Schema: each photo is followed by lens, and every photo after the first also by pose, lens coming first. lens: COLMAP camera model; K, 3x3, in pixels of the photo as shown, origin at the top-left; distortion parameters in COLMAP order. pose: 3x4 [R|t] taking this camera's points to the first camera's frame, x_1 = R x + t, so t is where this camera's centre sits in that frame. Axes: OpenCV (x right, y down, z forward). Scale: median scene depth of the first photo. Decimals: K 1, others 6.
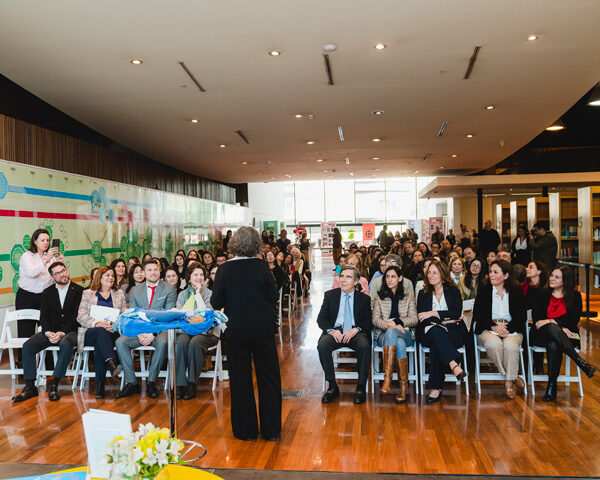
lens RADIAL K [[645.9, 0, 305.1], [0, 645.9, 238.5], [0, 0, 1]] dist [0.031112, 0.000000]
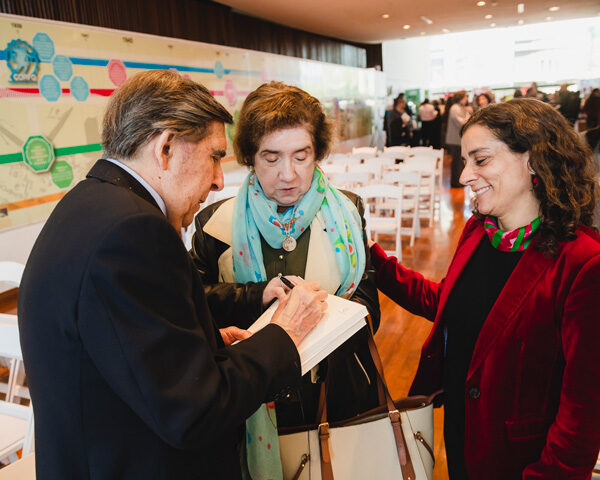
lens RADIAL K [[521.1, 0, 300.3], [0, 521.1, 237.6], [0, 0, 1]] dist [-0.041086, -0.003224]
pose [[0.958548, 0.027500, -0.283602, 0.020404], [0.041753, 0.971031, 0.235279, -0.006645], [0.281856, -0.237367, 0.929631, 0.749173]]
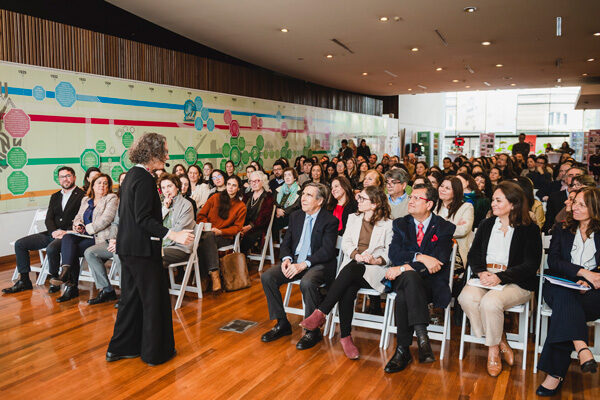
lens RADIAL K [[546.1, 0, 296.8], [0, 546.1, 202.6], [0, 0, 1]] dist [-0.001781, -0.012579]
pose [[0.939755, 0.053915, -0.337569, 0.186590], [-0.019229, 0.994258, 0.105266, -0.004159], [0.341306, -0.092433, 0.935396, 0.221612]]
